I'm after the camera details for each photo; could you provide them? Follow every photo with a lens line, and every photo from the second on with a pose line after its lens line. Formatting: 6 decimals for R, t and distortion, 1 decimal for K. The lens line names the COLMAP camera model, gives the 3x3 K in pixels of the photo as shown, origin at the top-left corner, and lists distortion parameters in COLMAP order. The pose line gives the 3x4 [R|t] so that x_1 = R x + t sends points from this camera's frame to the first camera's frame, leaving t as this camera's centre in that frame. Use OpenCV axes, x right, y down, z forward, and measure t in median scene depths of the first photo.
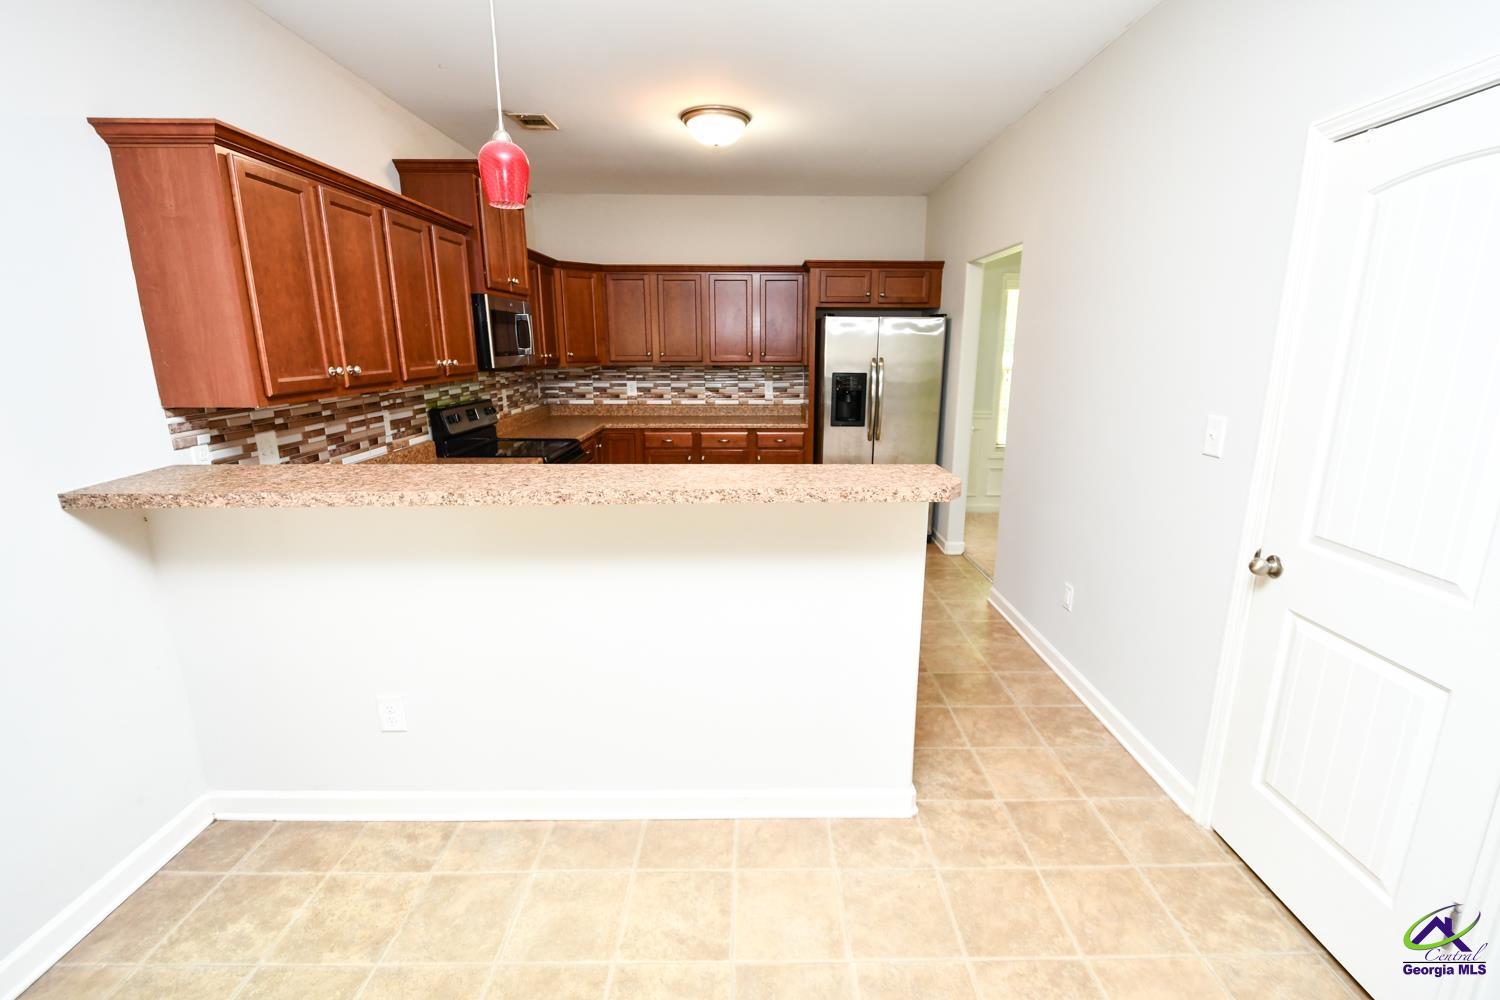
lens RADIAL K [[660.3, 0, 750.9], [0, 660.3, 501.2], [0, 0, 1]] dist [-0.001415, -0.001097]
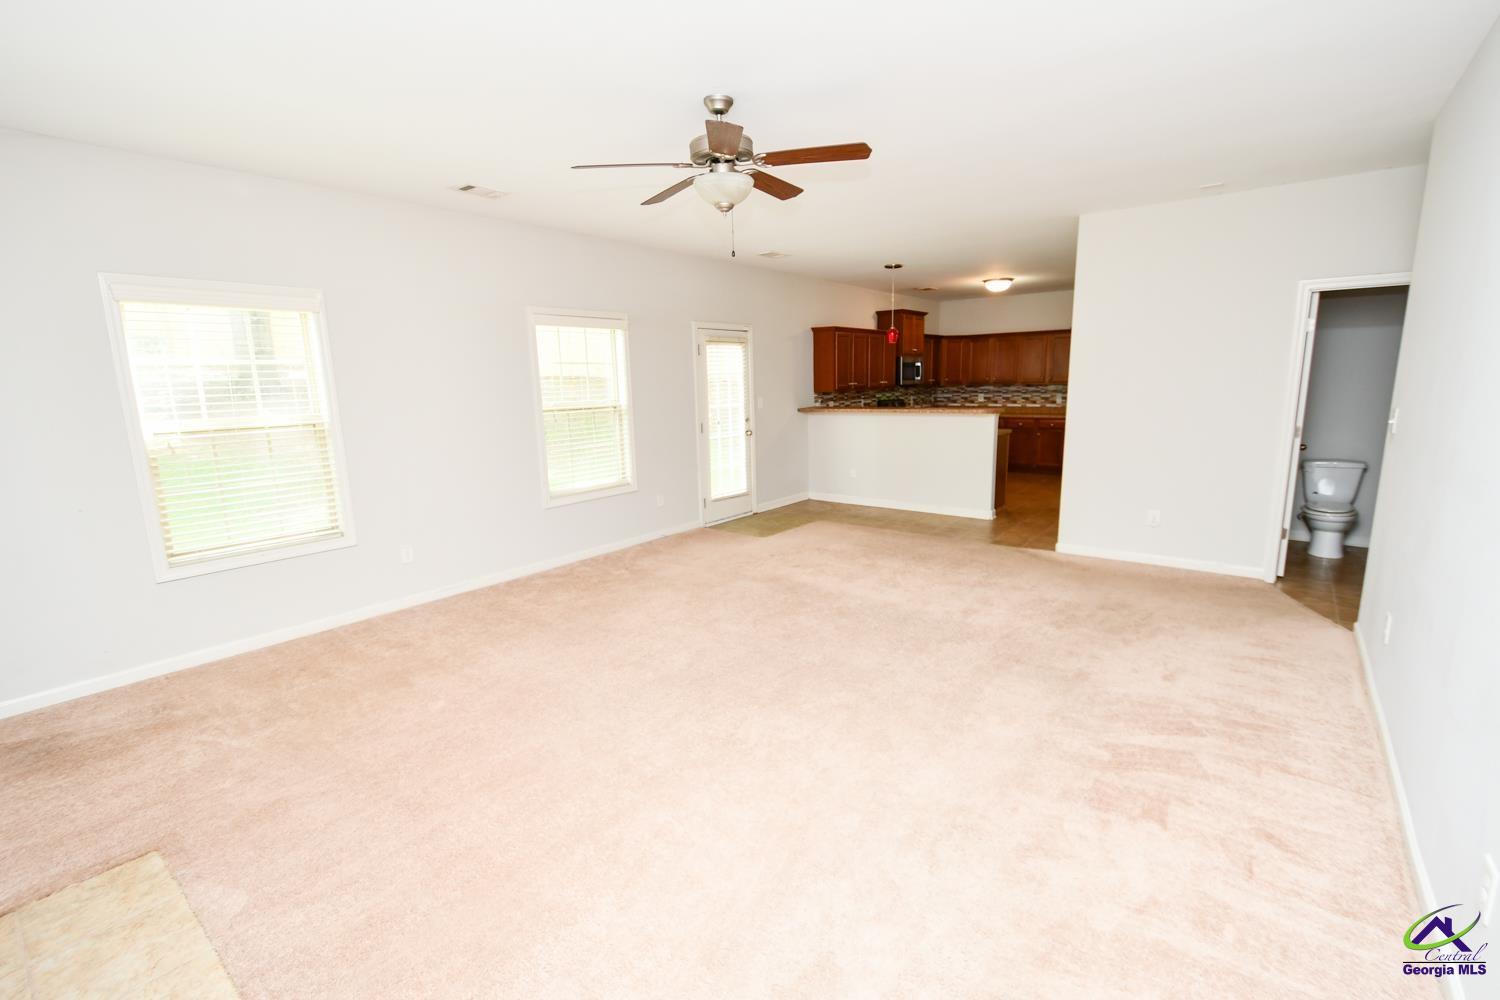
lens RADIAL K [[660.3, 0, 752.3], [0, 660.3, 495.7], [0, 0, 1]] dist [-0.001415, -0.001097]
pose [[0.783519, 0.095966, -0.613912, 0.997933], [-0.127104, 0.991863, -0.007173, 0.411155], [0.608229, 0.083651, 0.789342, -1.735294]]
